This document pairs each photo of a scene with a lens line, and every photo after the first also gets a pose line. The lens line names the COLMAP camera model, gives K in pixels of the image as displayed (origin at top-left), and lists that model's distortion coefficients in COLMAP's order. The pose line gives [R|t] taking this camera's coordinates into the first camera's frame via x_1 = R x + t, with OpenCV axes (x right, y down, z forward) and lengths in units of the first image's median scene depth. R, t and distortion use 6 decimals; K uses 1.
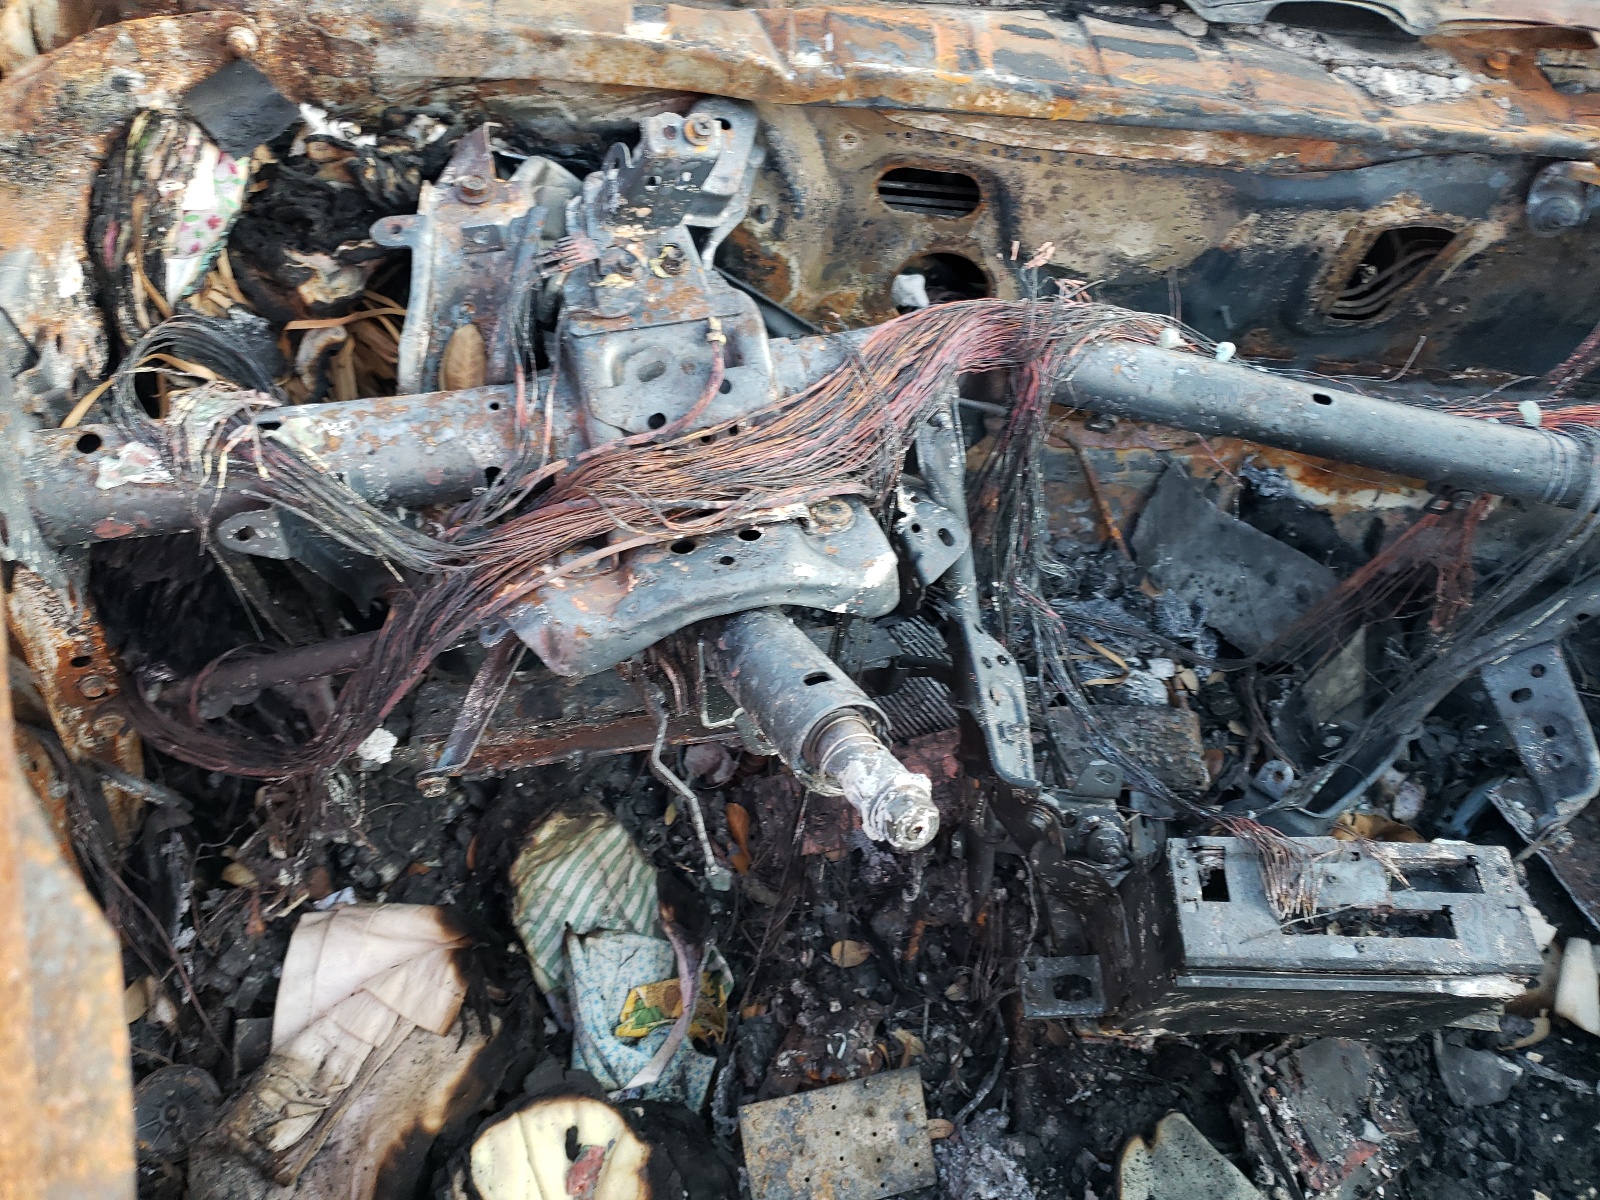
lens RADIAL K [[1242.6, 0, 758.9], [0, 1242.6, 601.4], [0, 0, 1]] dist [0.039688, -0.028738]
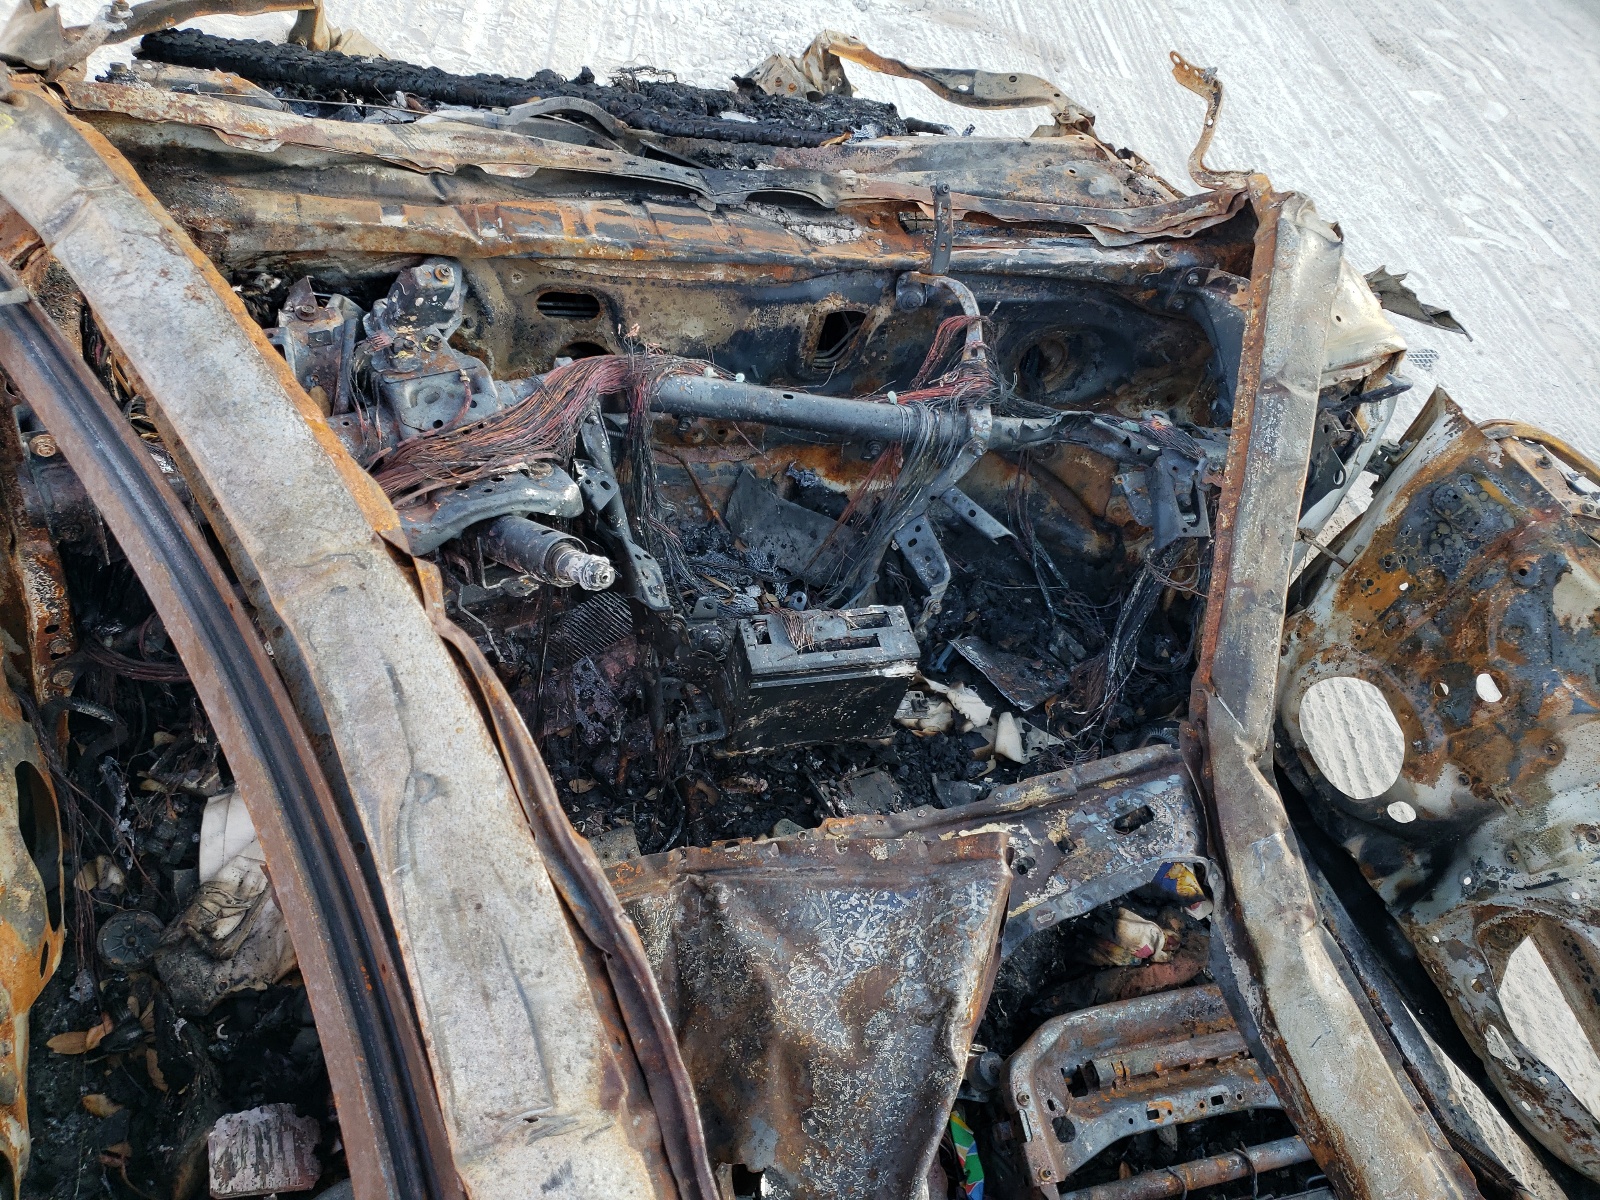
lens RADIAL K [[1242.6, 0, 758.9], [0, 1242.6, 601.4], [0, 0, 1]] dist [0.039688, -0.028738]
pose [[0.958992, -0.115588, 0.258792, -0.103877], [0.142575, 0.985864, -0.088000, 0.263552], [-0.244962, 0.121288, 0.961916, -0.663309]]
